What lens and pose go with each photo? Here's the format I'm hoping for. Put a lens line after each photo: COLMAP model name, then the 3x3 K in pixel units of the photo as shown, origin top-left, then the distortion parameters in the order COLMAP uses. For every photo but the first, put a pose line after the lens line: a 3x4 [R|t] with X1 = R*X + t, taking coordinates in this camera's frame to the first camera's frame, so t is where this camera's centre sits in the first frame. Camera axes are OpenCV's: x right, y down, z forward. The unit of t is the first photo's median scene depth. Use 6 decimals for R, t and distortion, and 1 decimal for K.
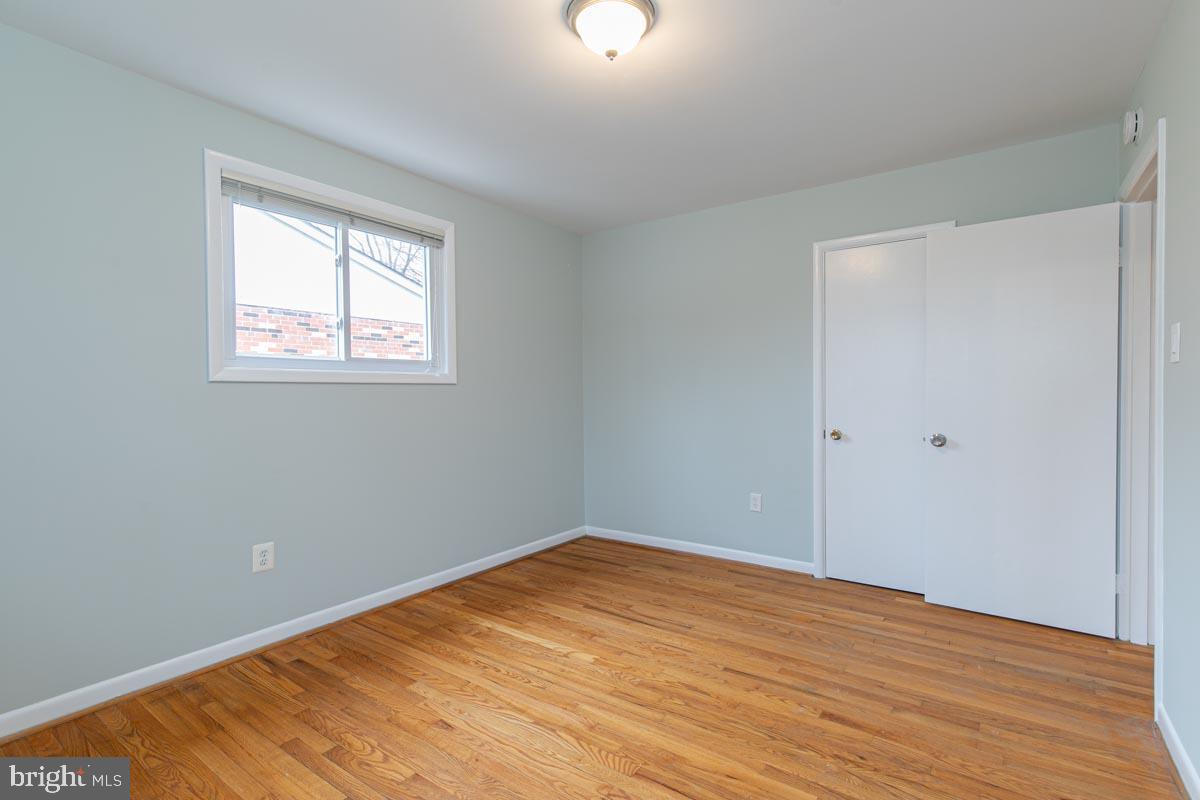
lens RADIAL K [[558.6, 0, 602.9], [0, 558.6, 372.3], [0, 0, 1]] dist [0.001386, -0.000783]
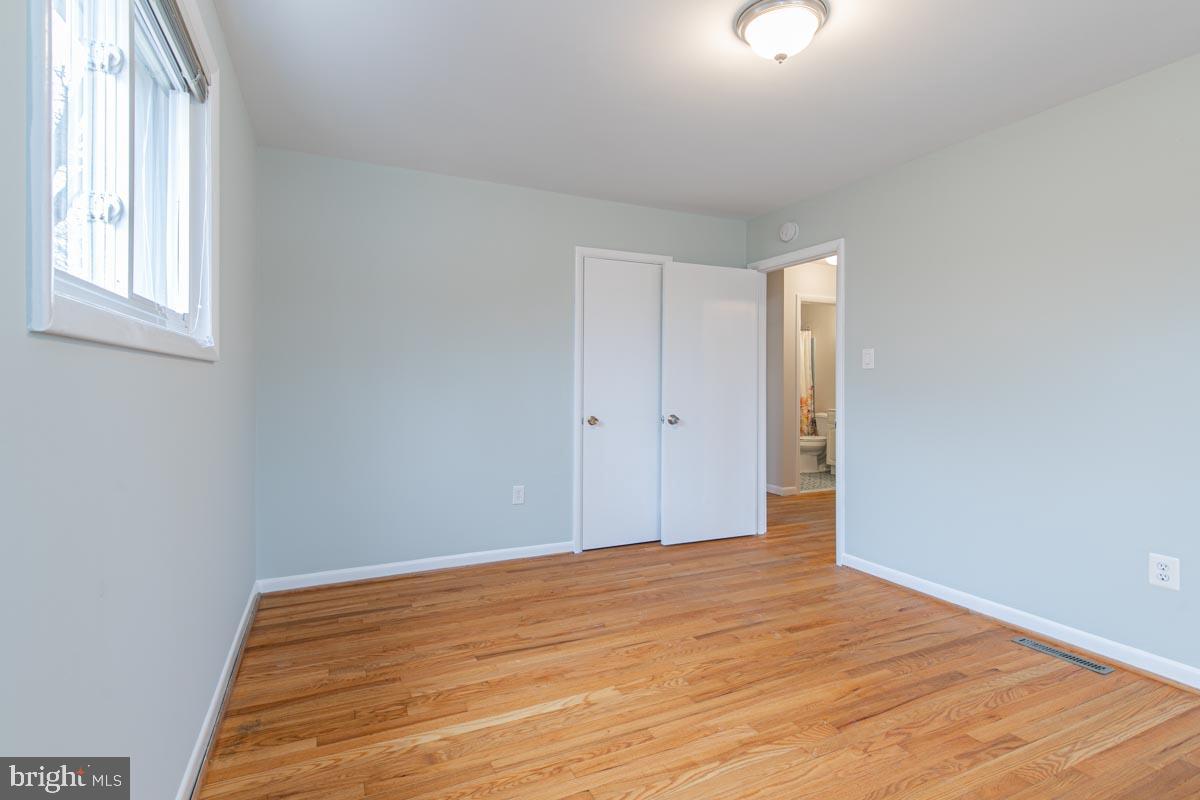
lens RADIAL K [[597.5, 0, 597.3], [0, 597.5, 381.0], [0, 0, 1]] dist [0.004572, -0.000270]
pose [[0.489148, 0.008686, 0.872158, -0.709661], [-0.035486, 0.999321, 0.009949, 0.040412], [-0.871479, -0.035816, 0.489124, 0.530655]]
